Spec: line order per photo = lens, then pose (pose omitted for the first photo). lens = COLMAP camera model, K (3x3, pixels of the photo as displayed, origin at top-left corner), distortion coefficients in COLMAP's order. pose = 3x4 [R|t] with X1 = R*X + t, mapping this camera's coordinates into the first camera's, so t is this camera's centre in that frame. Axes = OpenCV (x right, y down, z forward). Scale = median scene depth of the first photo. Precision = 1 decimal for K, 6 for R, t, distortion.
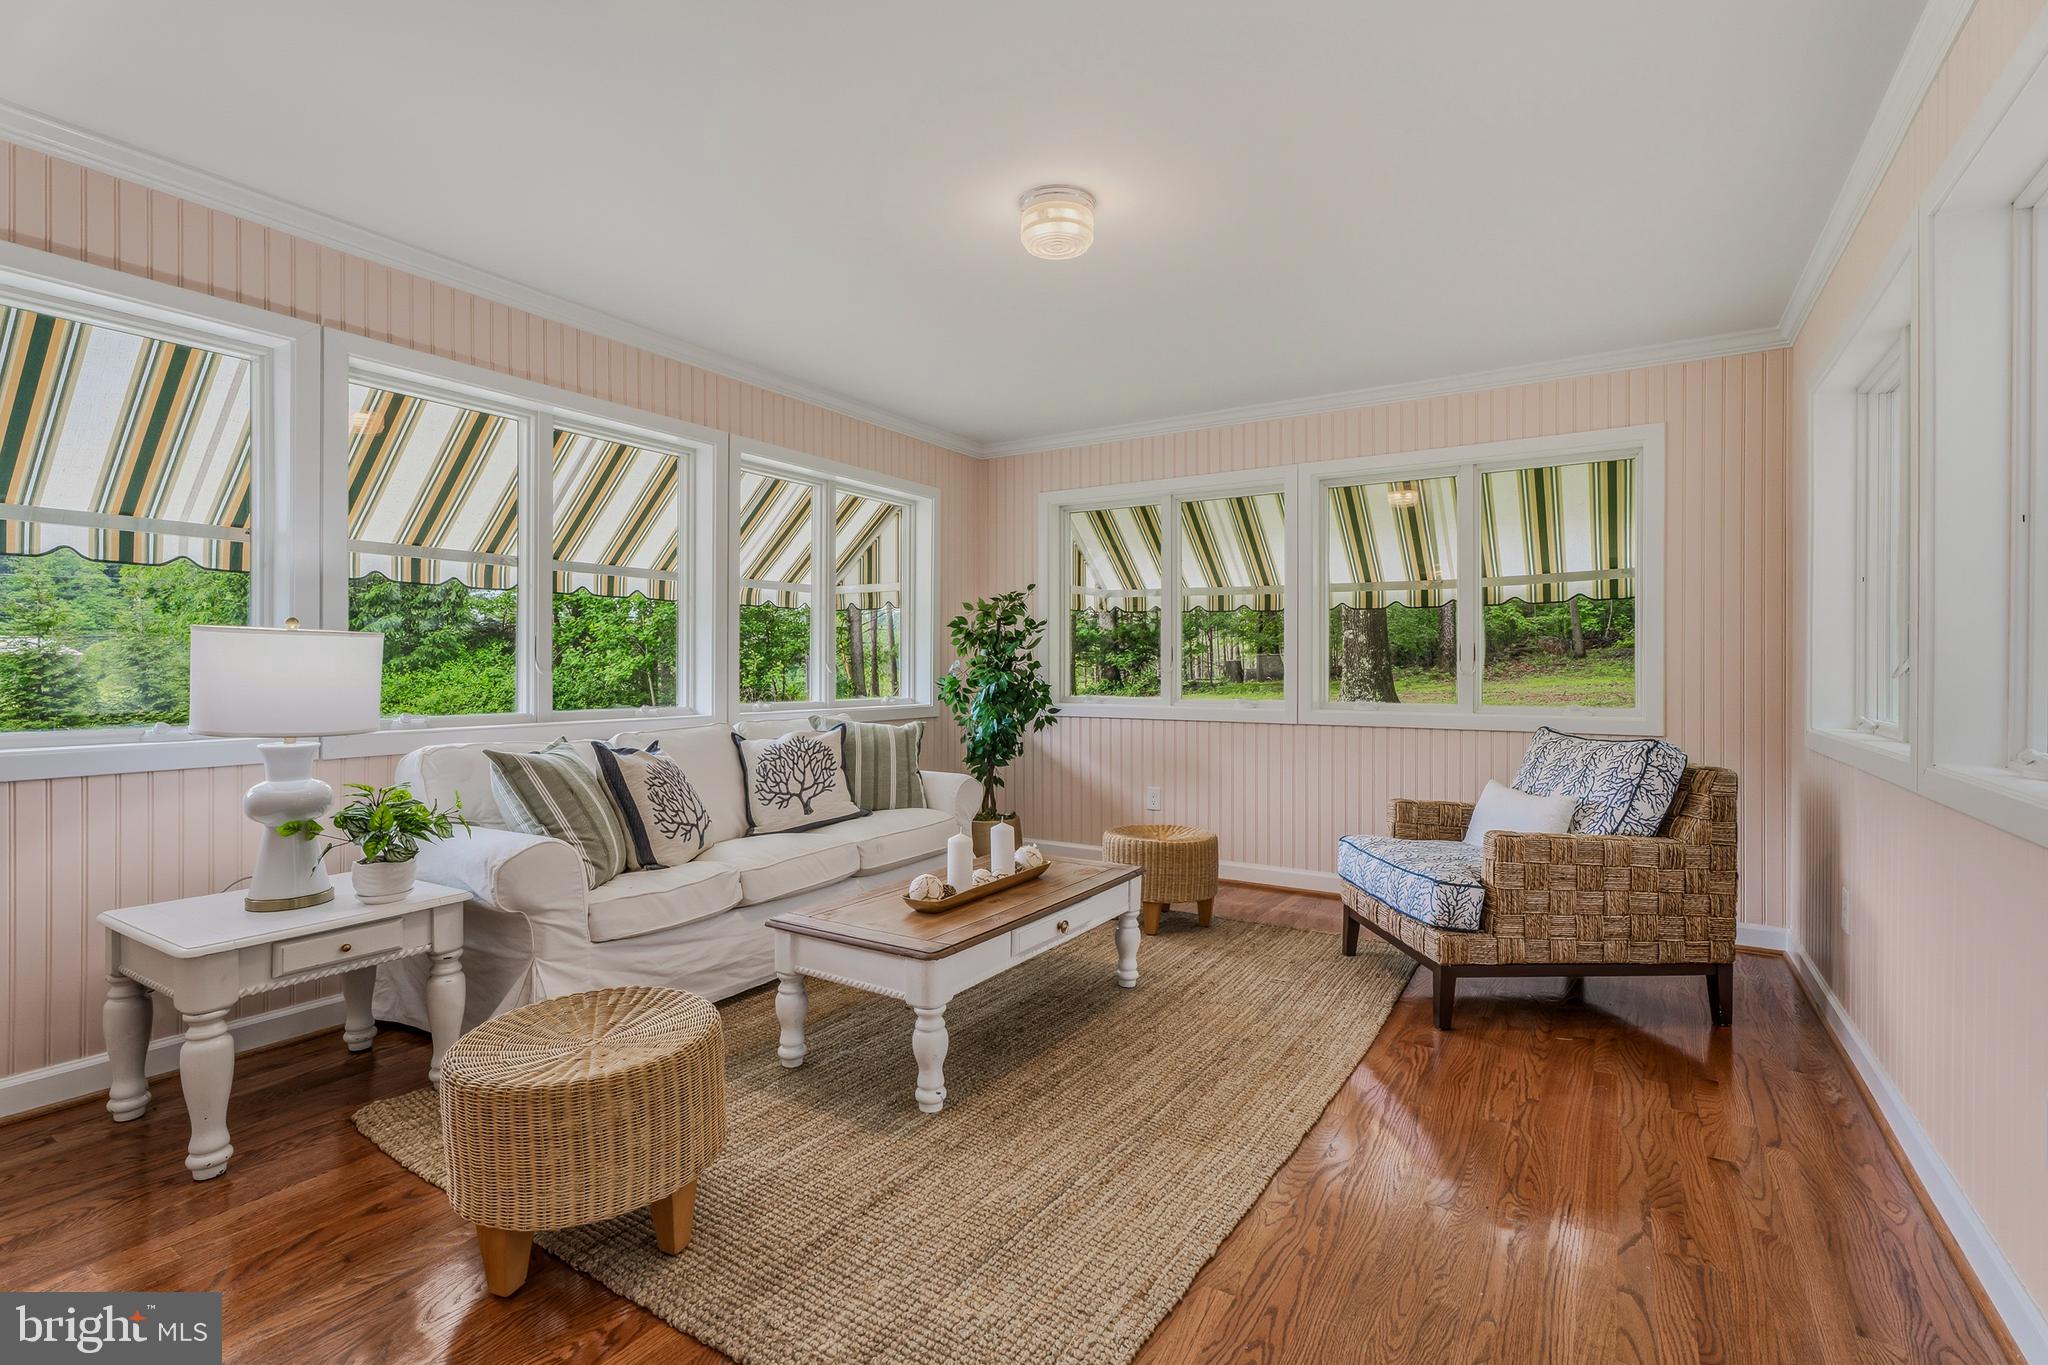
lens RADIAL K [[926.4, 0, 1016.6], [0, 926.4, 667.9], [0, 0, 1]] dist [0.000698, 0.000216]
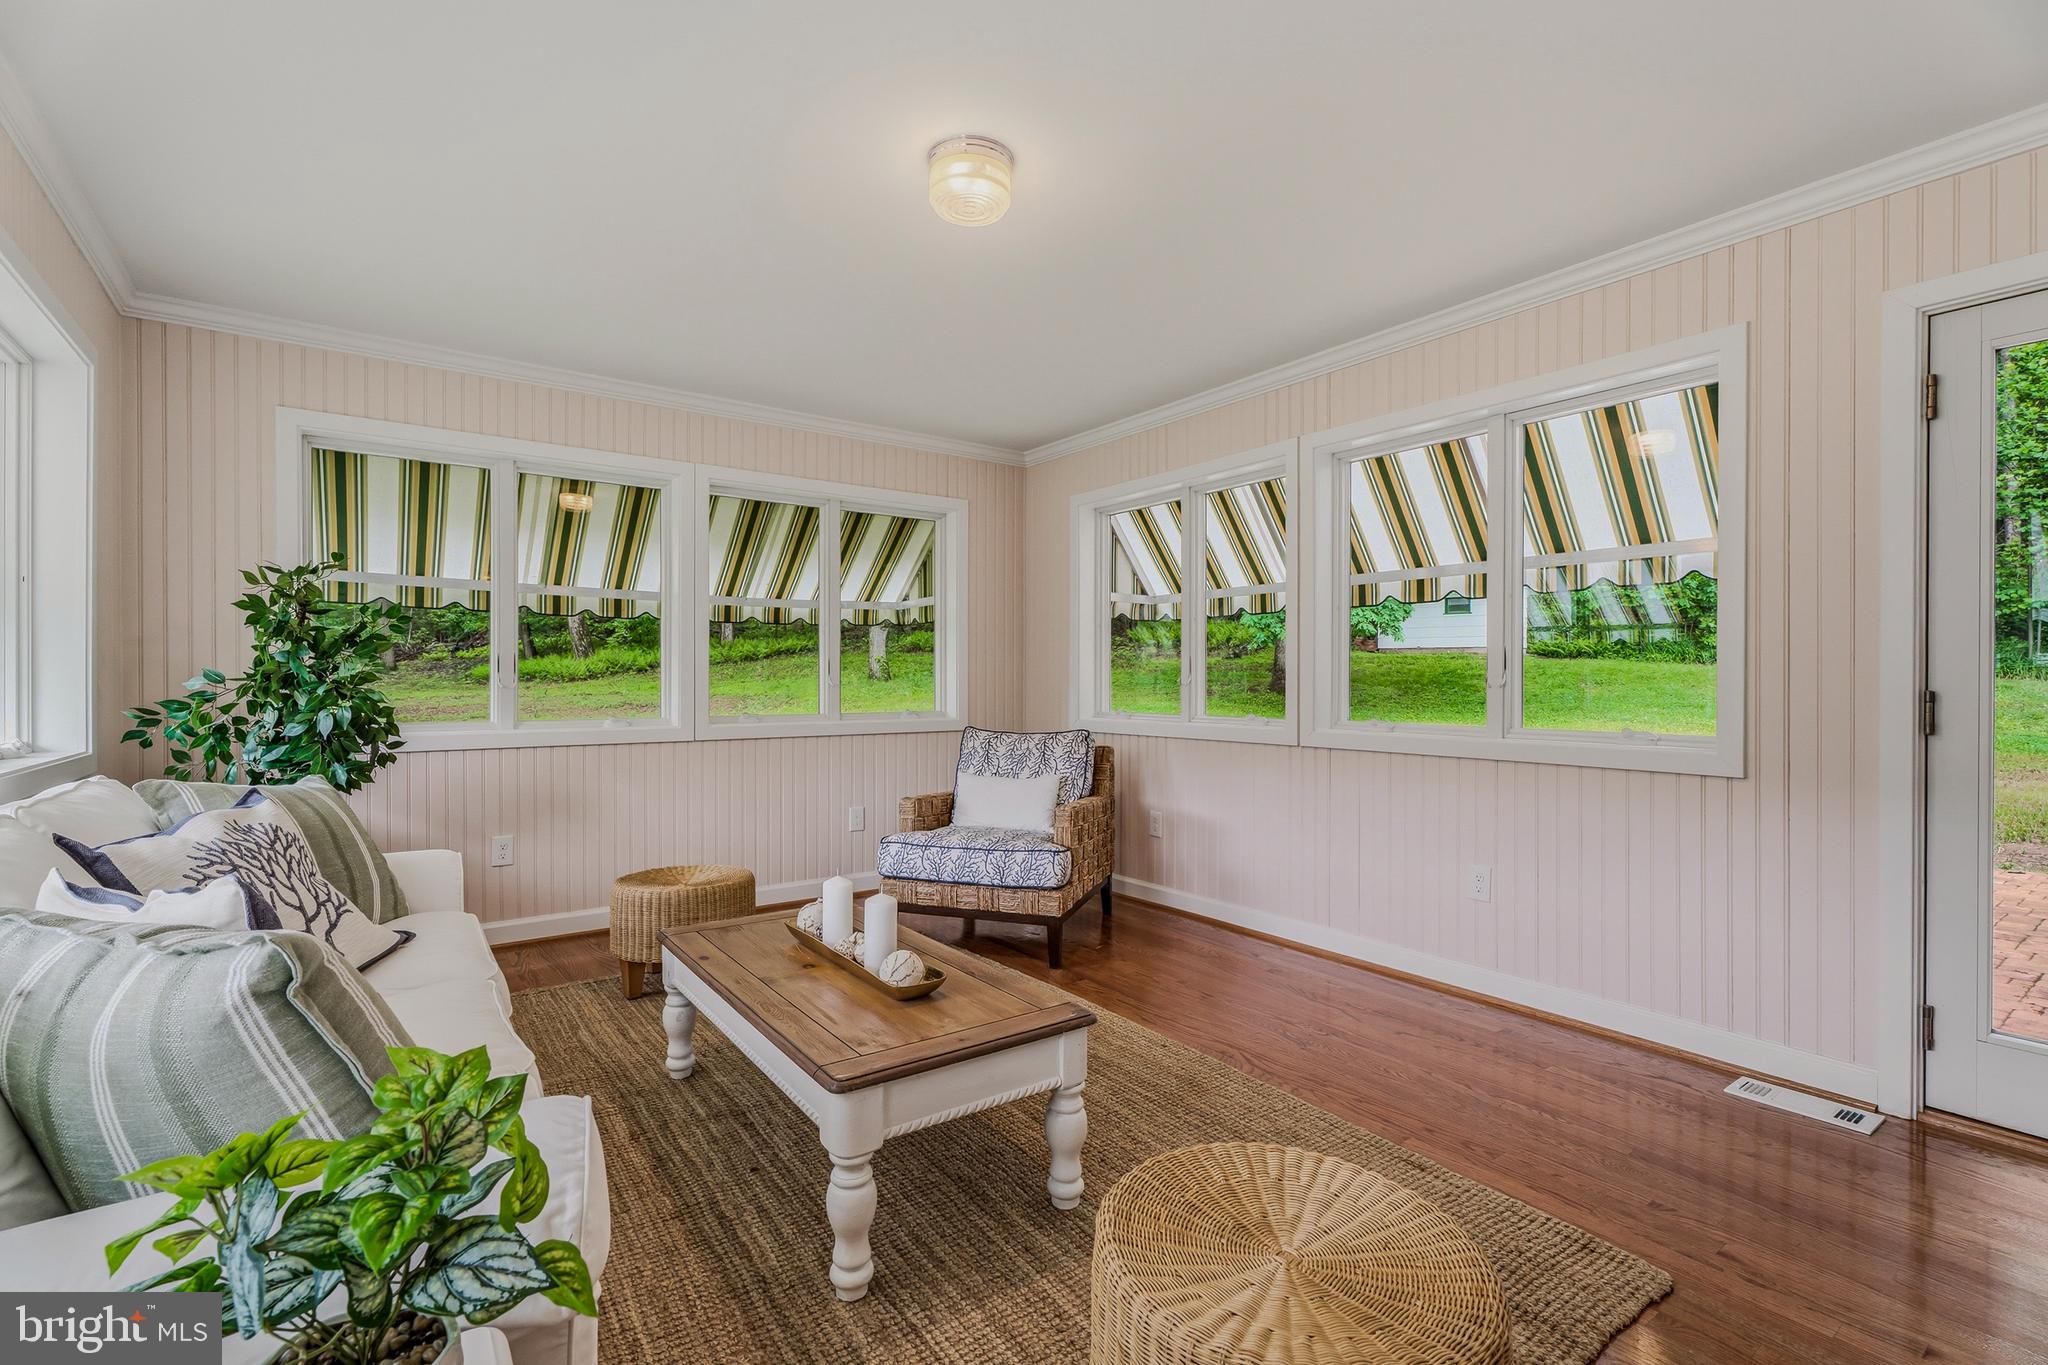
lens RADIAL K [[887.4, 0, 1024.0], [0, 887.4, 682.5], [0, 0, 1]] dist [-0.000181, 0.000040]
pose [[0.392960, -0.002061, 0.919553, -0.520965], [0.003165, 0.999995, 0.000889, 0.002164], [-0.919550, 0.002561, 0.392965, 0.447854]]
